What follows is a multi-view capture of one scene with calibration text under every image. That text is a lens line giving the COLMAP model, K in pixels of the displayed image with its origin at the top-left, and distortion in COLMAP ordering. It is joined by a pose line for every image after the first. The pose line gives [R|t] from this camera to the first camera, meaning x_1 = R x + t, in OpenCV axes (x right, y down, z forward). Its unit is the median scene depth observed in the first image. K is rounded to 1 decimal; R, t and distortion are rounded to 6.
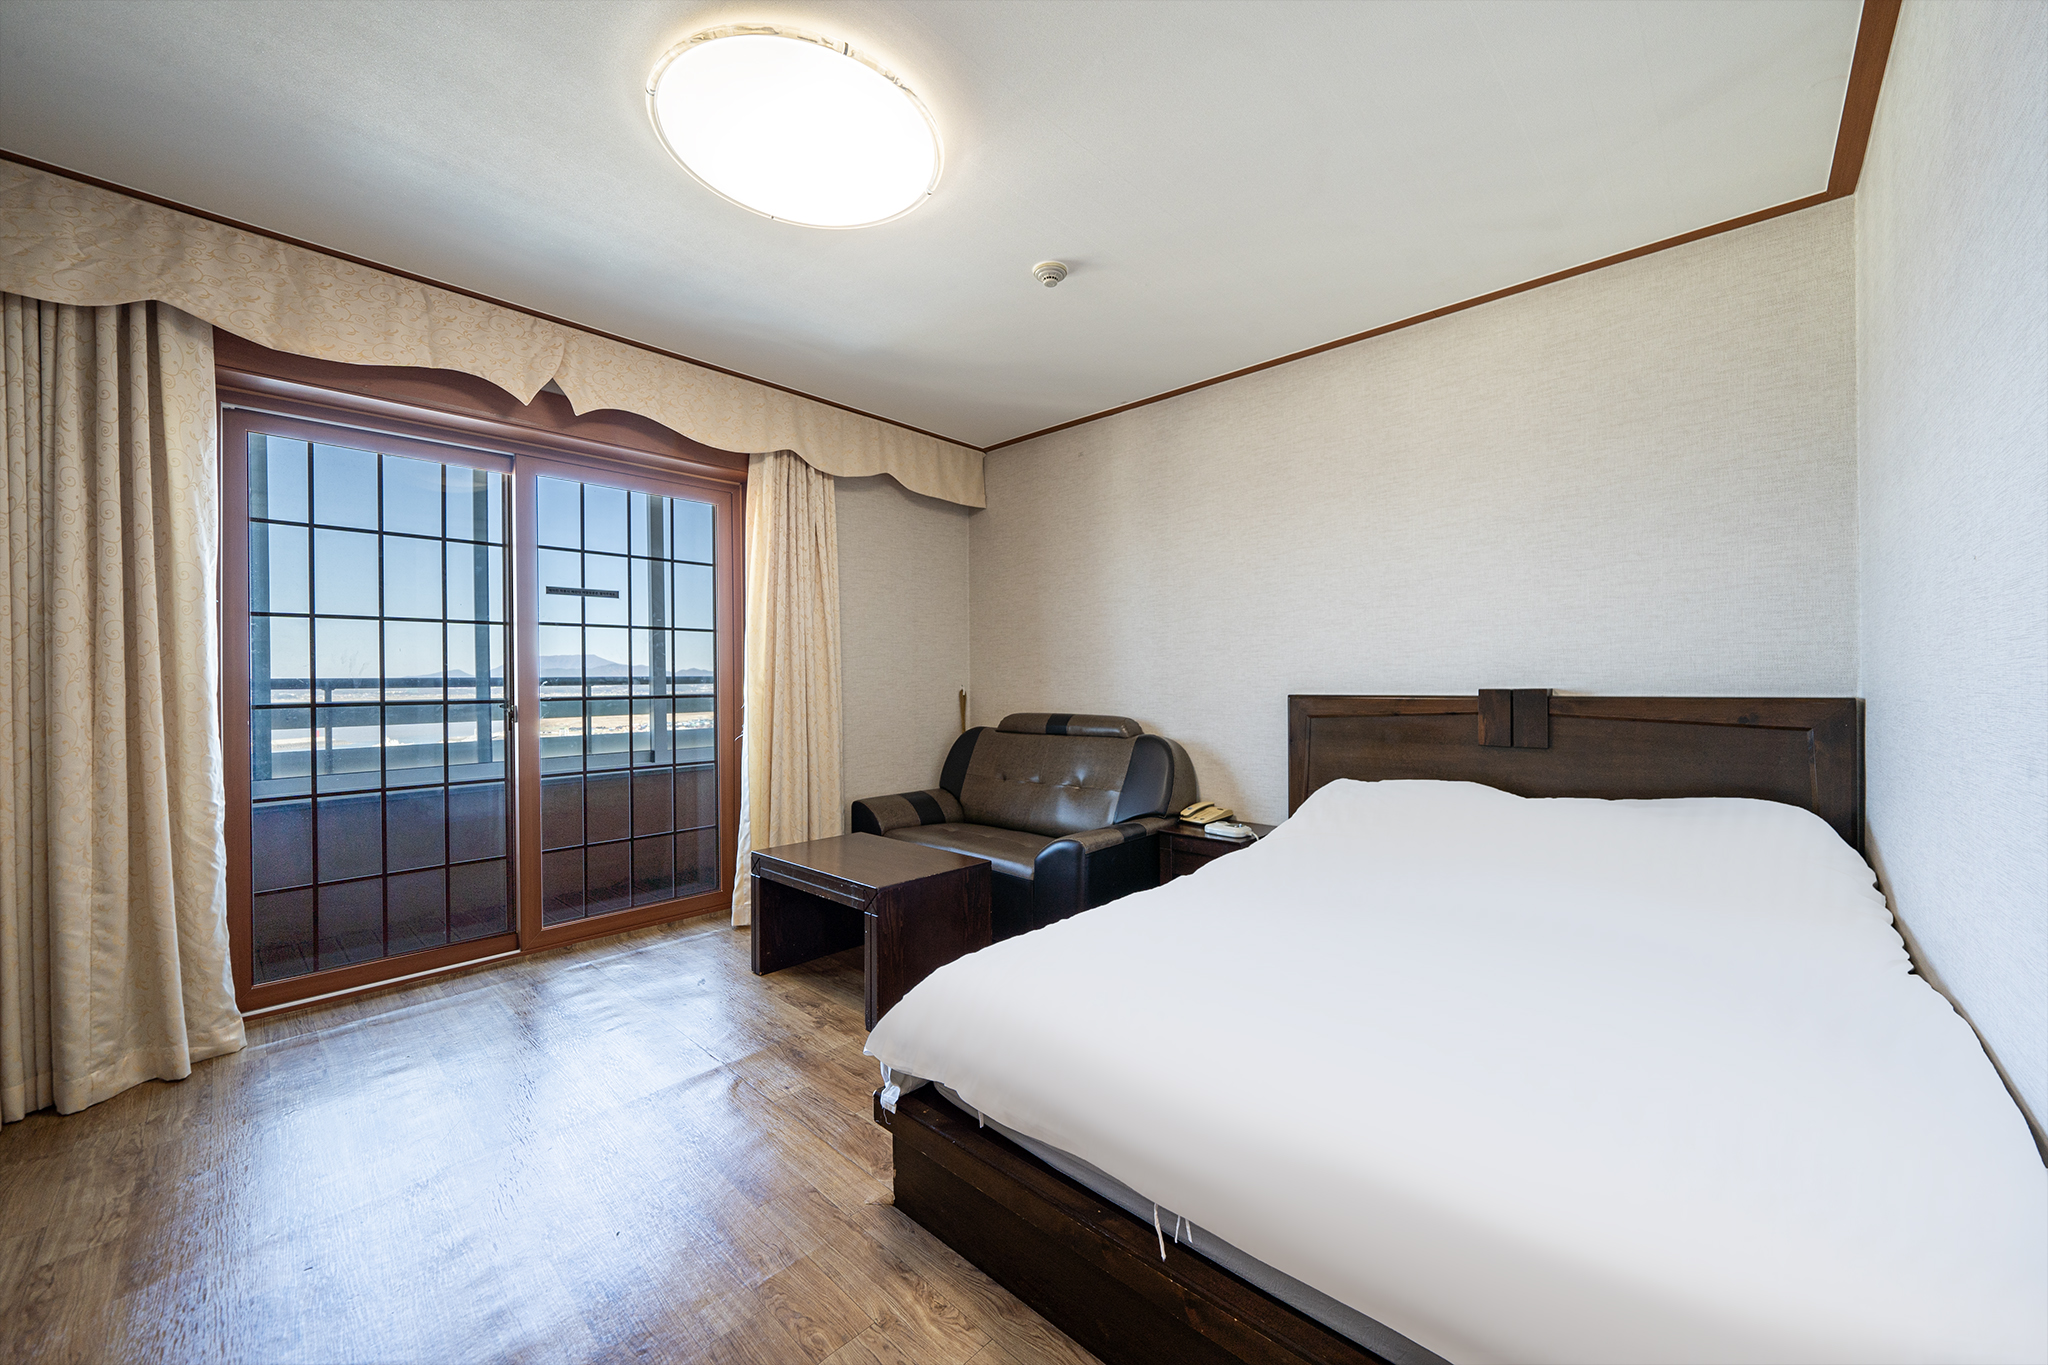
lens RADIAL K [[751.5, 0, 1031.2], [0, 751.5, 686.3], [0, 0, 1]] dist [0.003820, 0.000325]
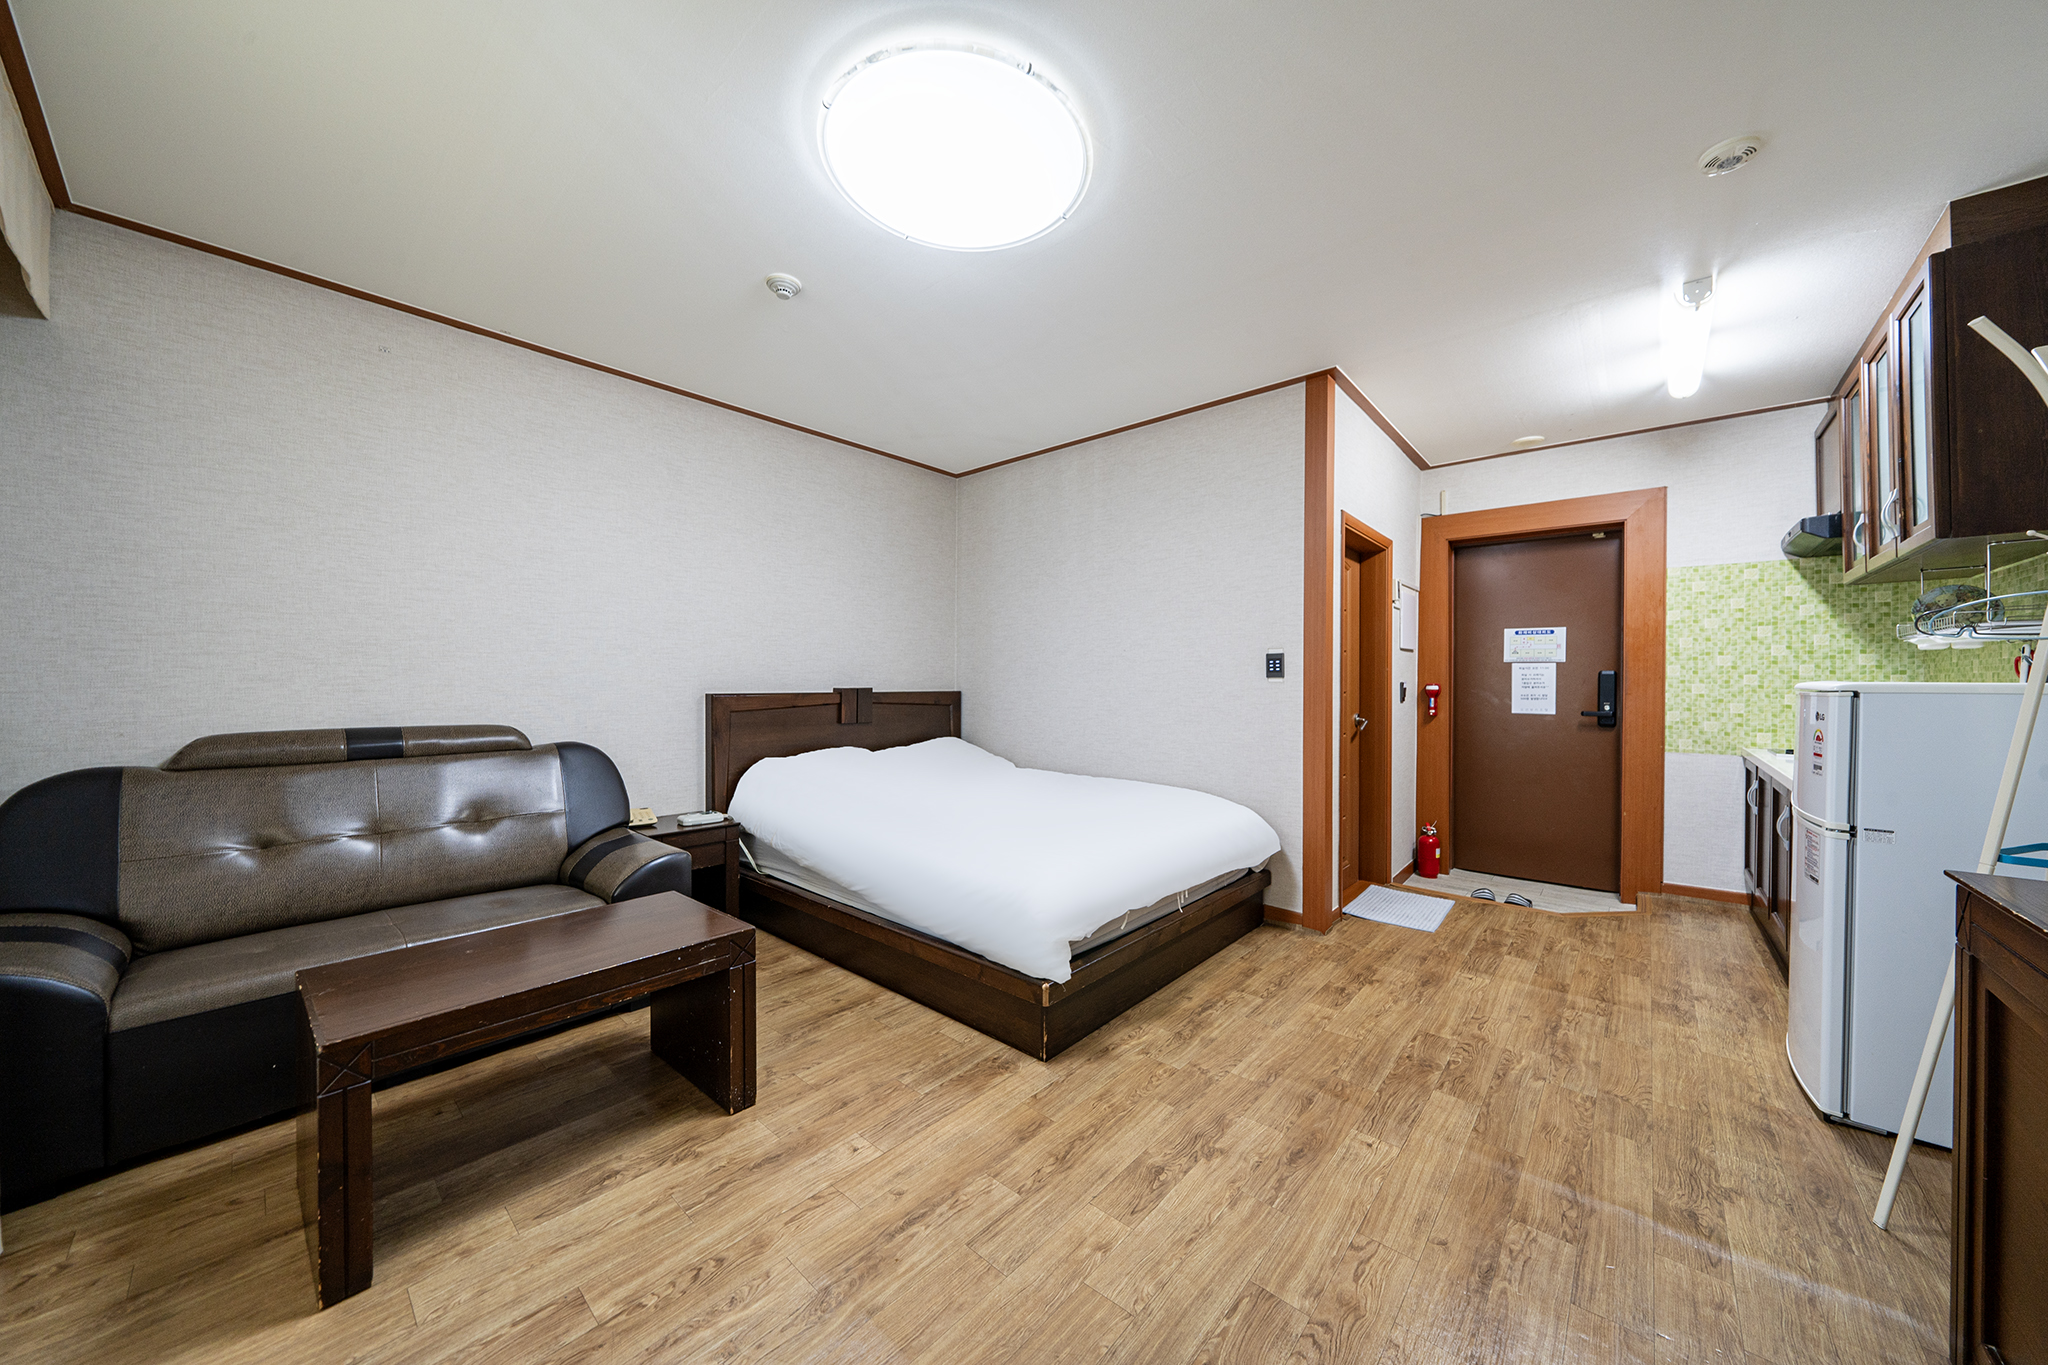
lens RADIAL K [[703.9, 0, 1029.0], [0, 703.9, 686.1], [0, 0, 1]] dist [-0.005613, -0.000615]
pose [[-0.022222, 0.003447, 0.999747, -0.944774], [0.003257, 0.999989, -0.003375, 0.006120], [-0.999748, 0.003181, -0.022233, 0.683102]]
